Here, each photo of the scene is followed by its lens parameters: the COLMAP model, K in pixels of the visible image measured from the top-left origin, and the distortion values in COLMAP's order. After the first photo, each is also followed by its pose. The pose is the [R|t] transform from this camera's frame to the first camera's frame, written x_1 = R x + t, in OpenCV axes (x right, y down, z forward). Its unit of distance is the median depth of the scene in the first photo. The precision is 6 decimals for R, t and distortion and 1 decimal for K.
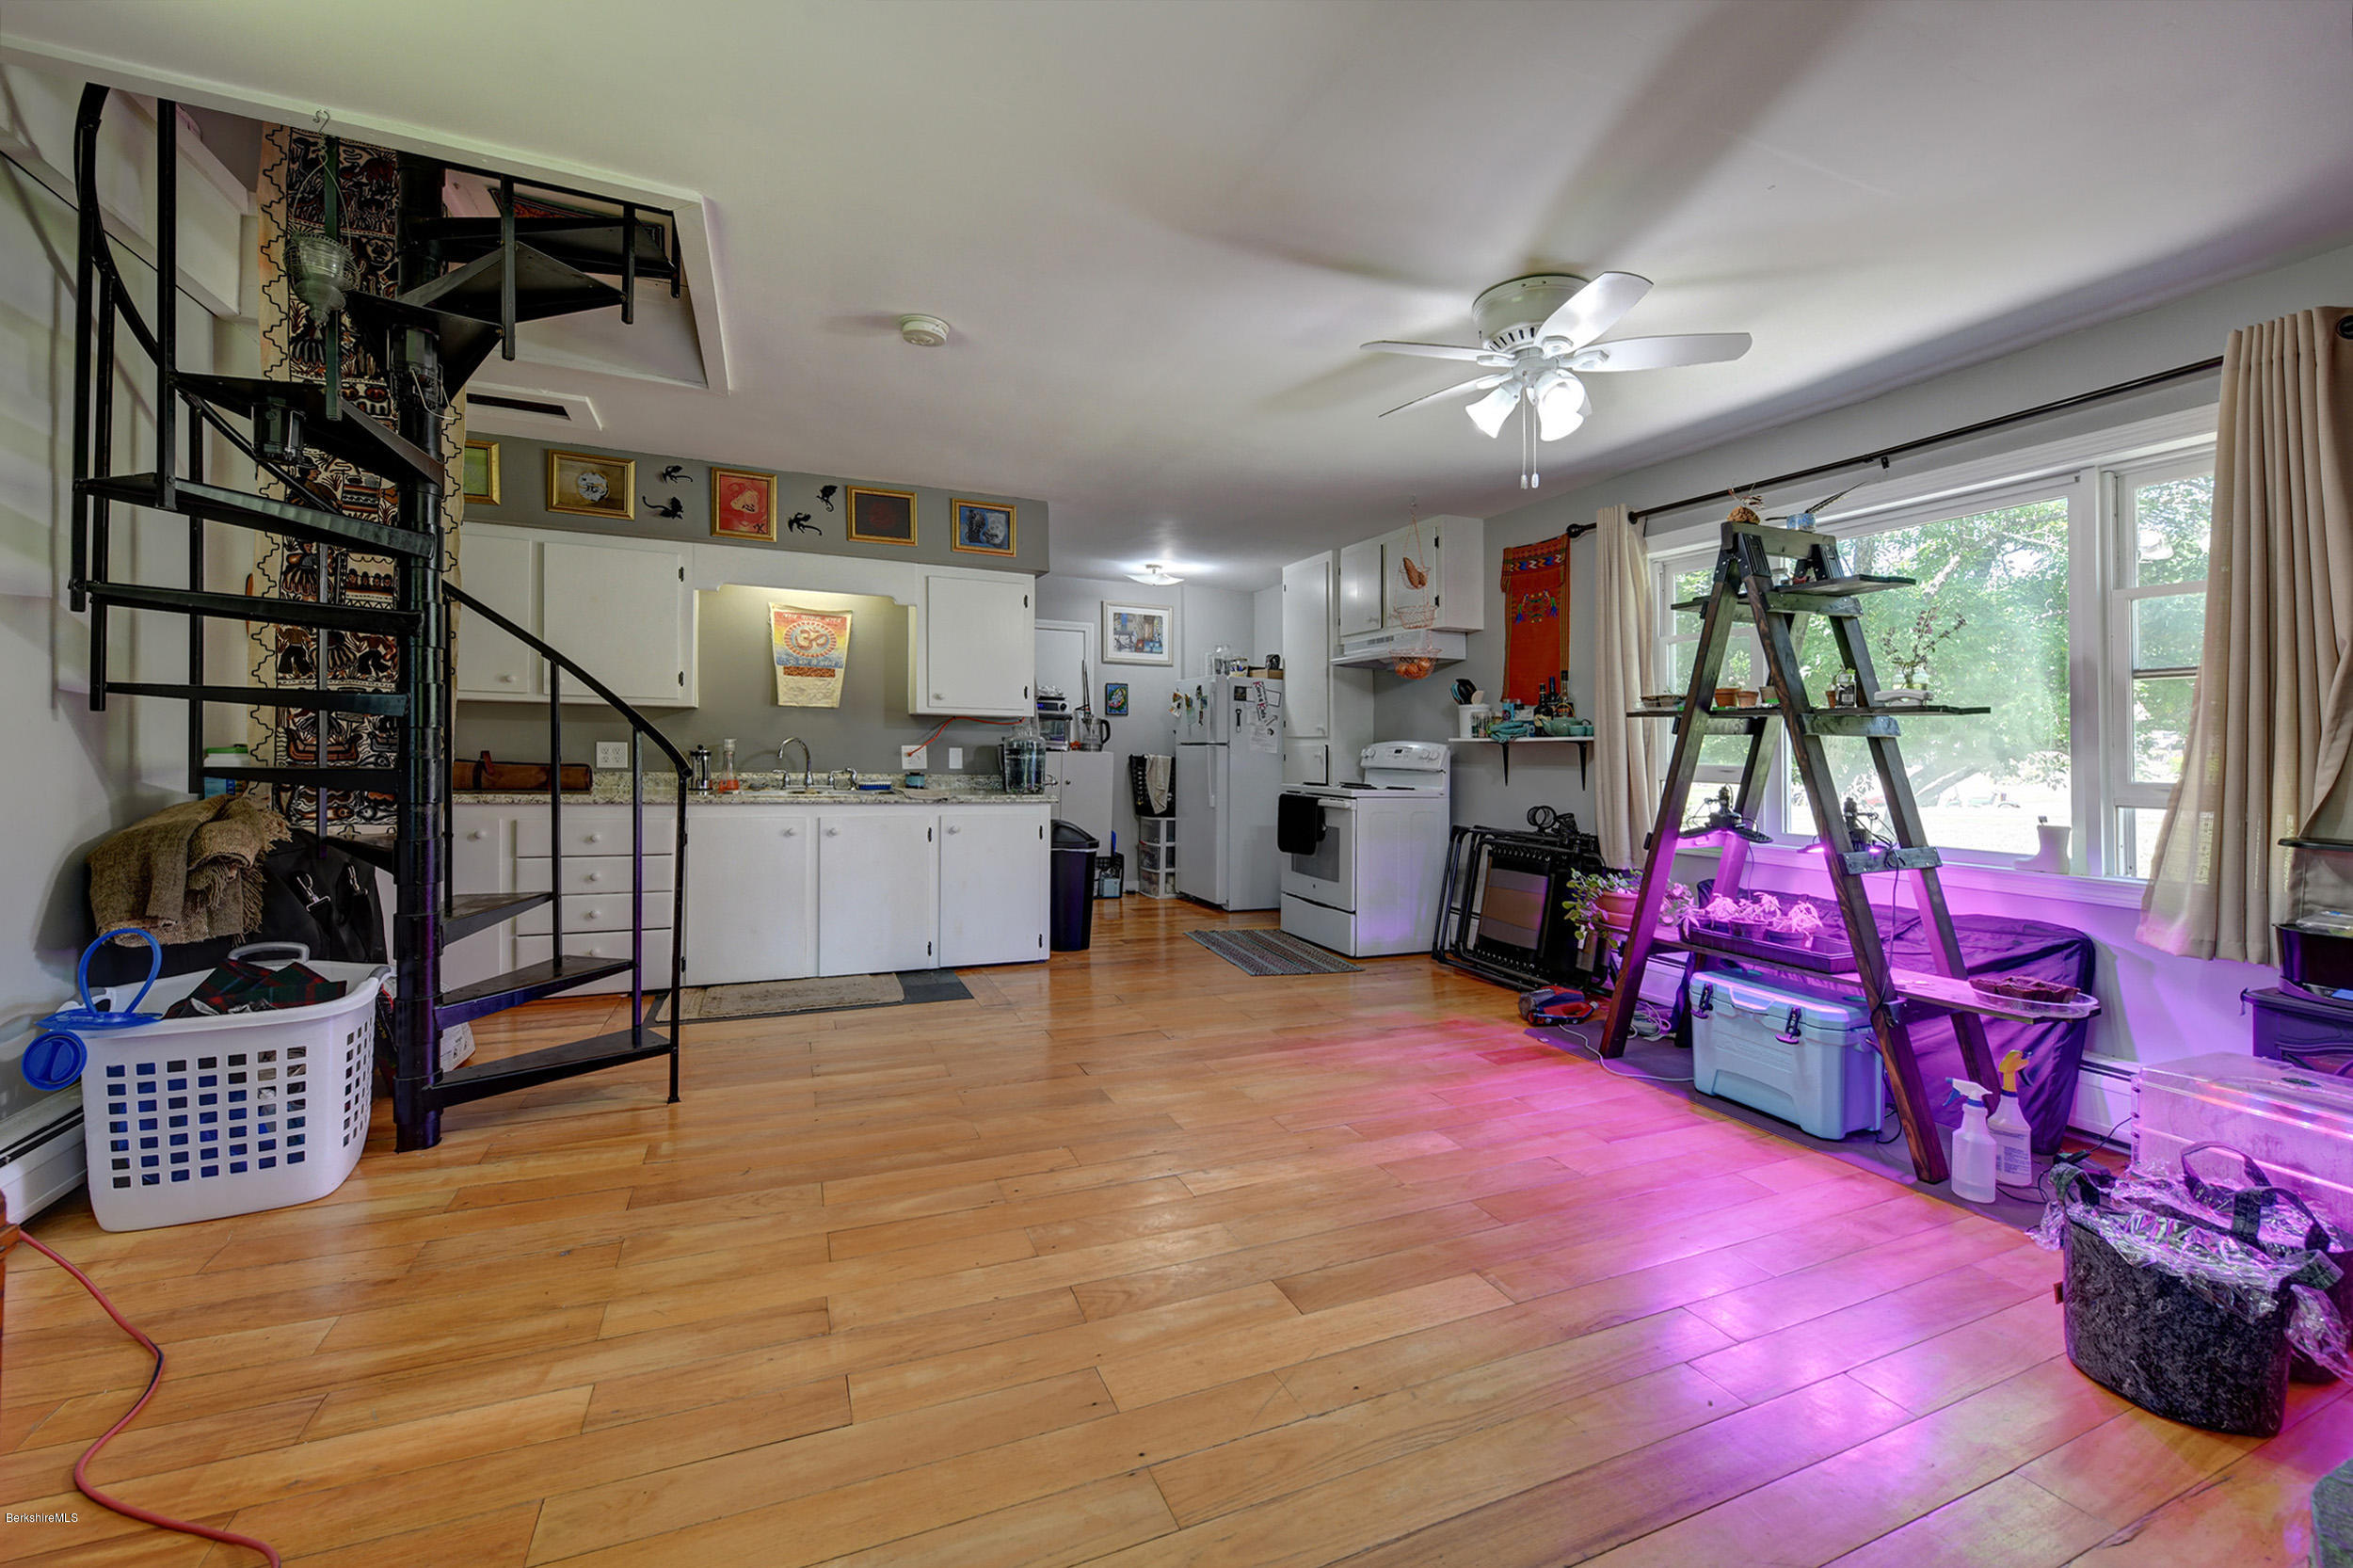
lens RADIAL K [[947.5, 0, 1209.6], [0, 947.5, 753.7], [0, 0, 1]] dist [0.000740, -0.000040]
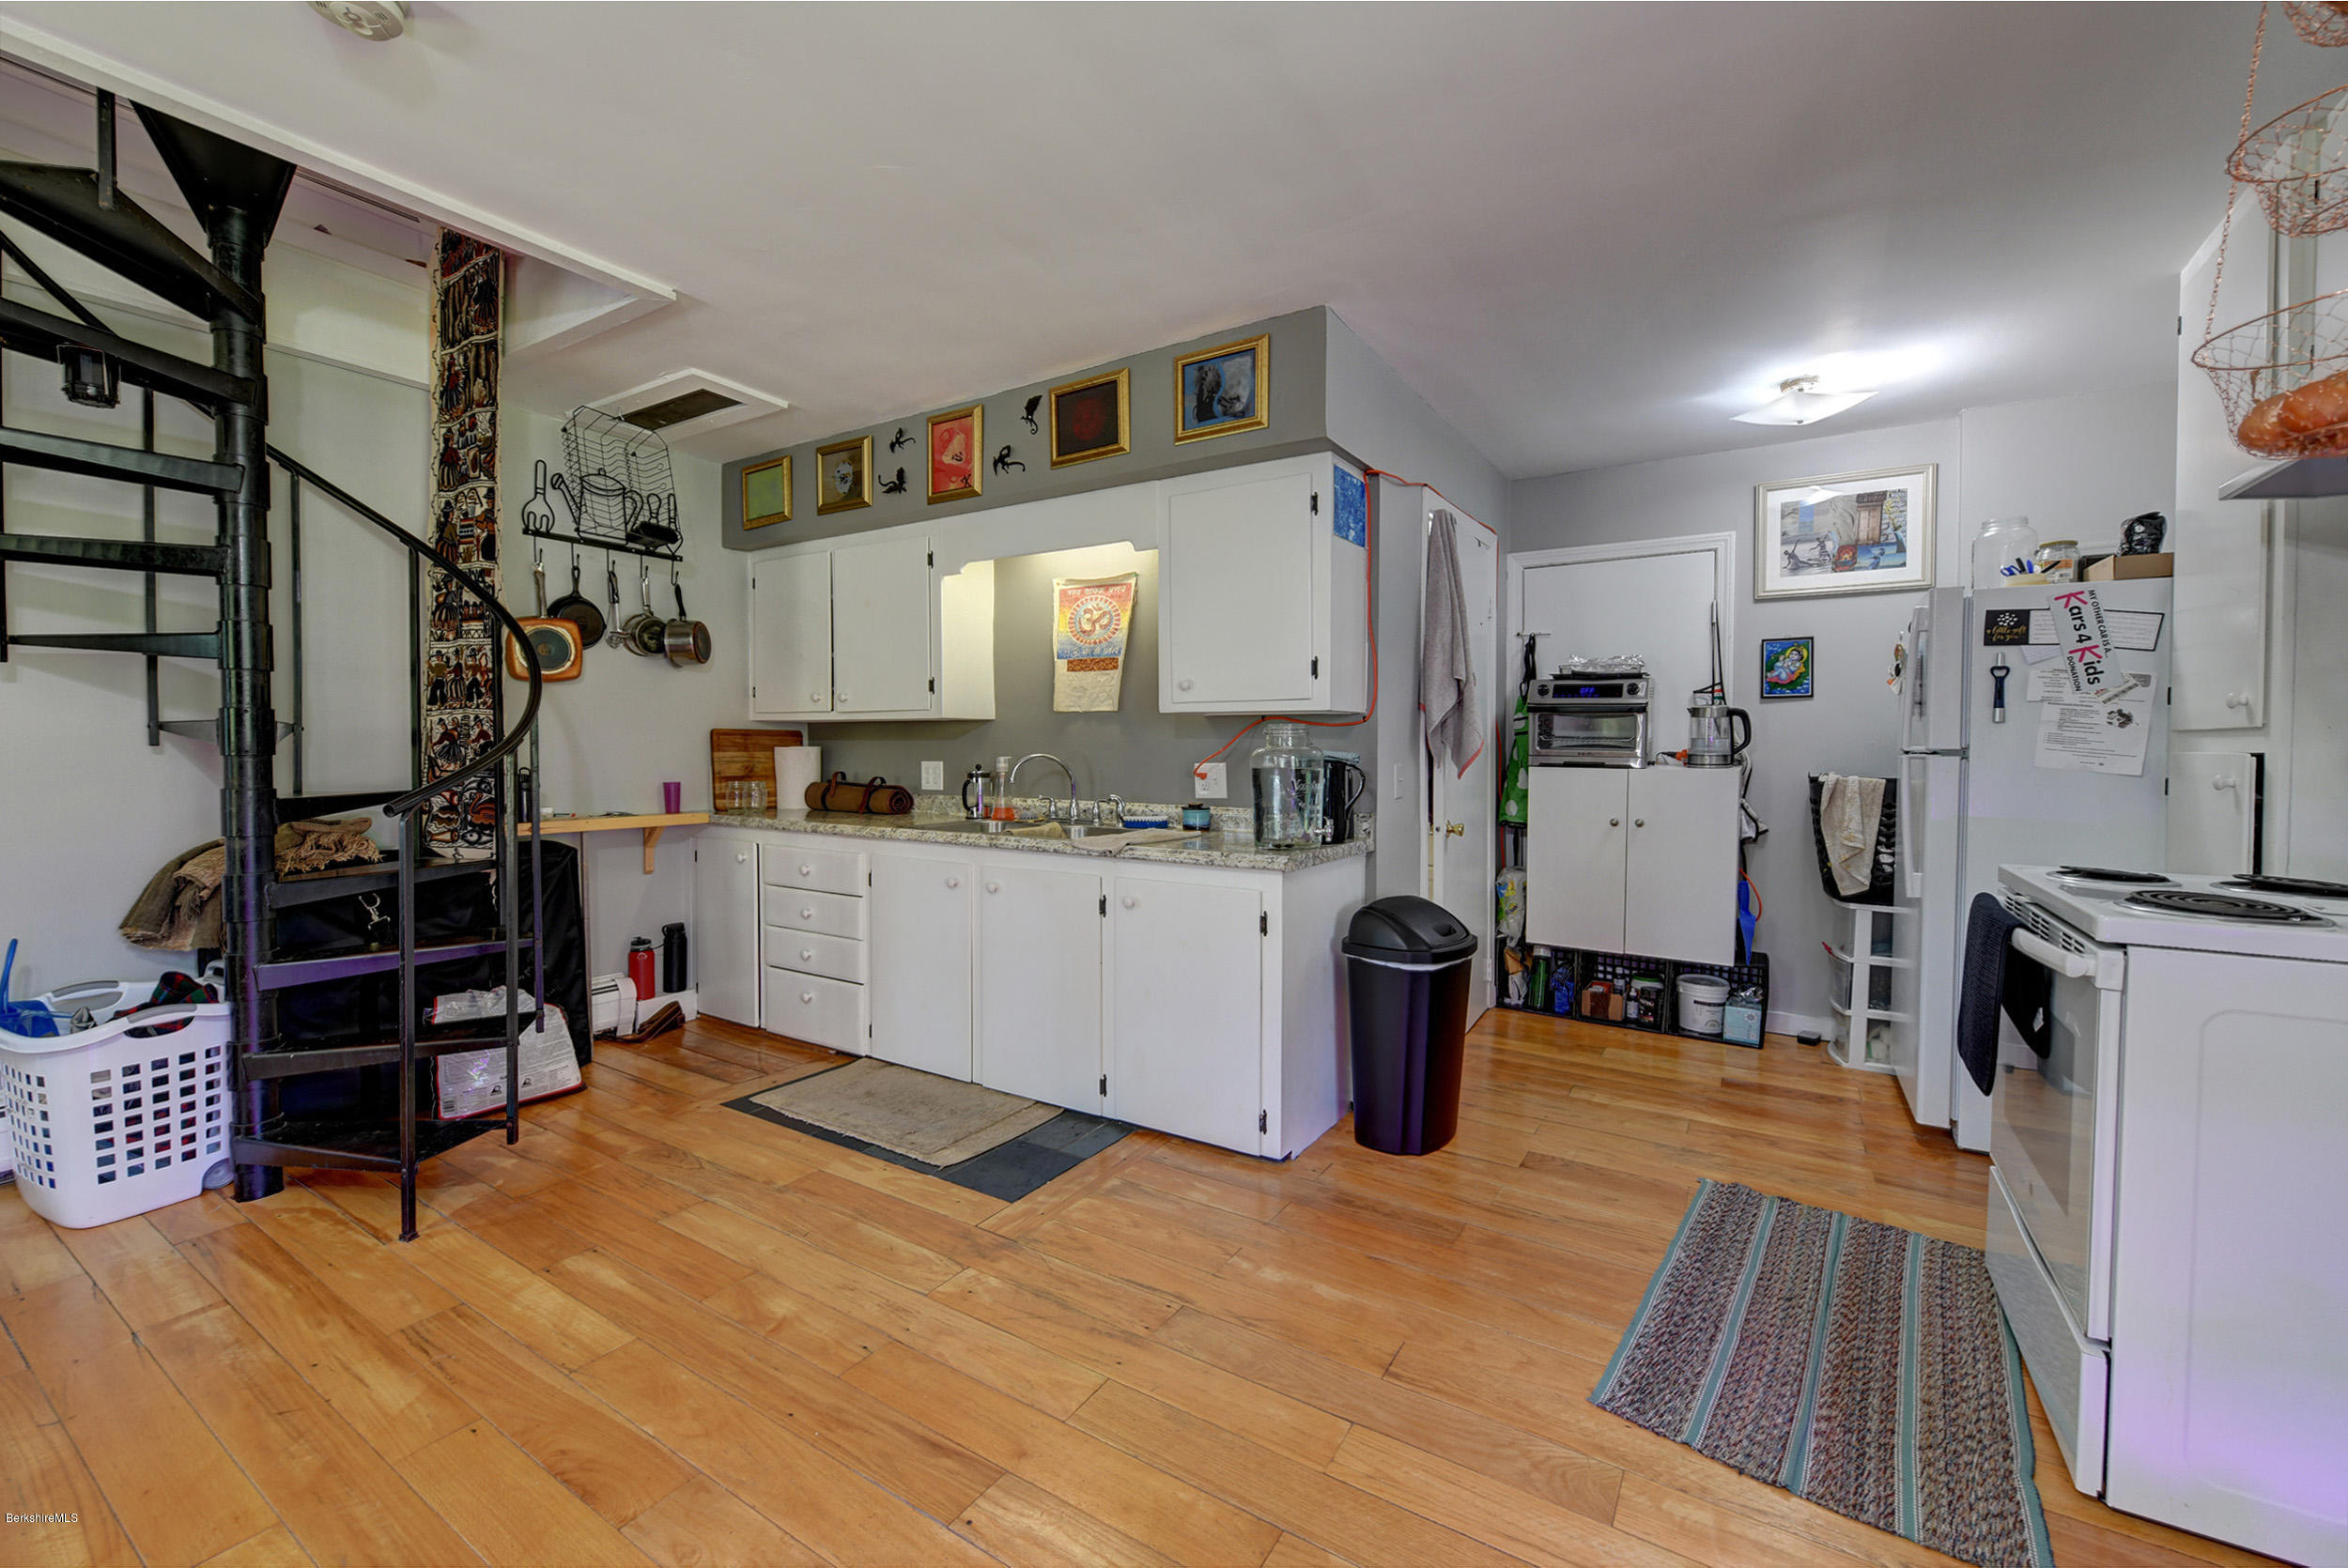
lens RADIAL K [[966.2, 0, 1176.4], [0, 966.2, 789.2], [0, 0, 1]] dist [0.002730, 0.000137]
pose [[0.554259, 0.019334, -0.832120, 0.267267], [0.003682, 0.999663, 0.025679, -0.008740], [0.832336, -0.017296, 0.554001, 0.692302]]
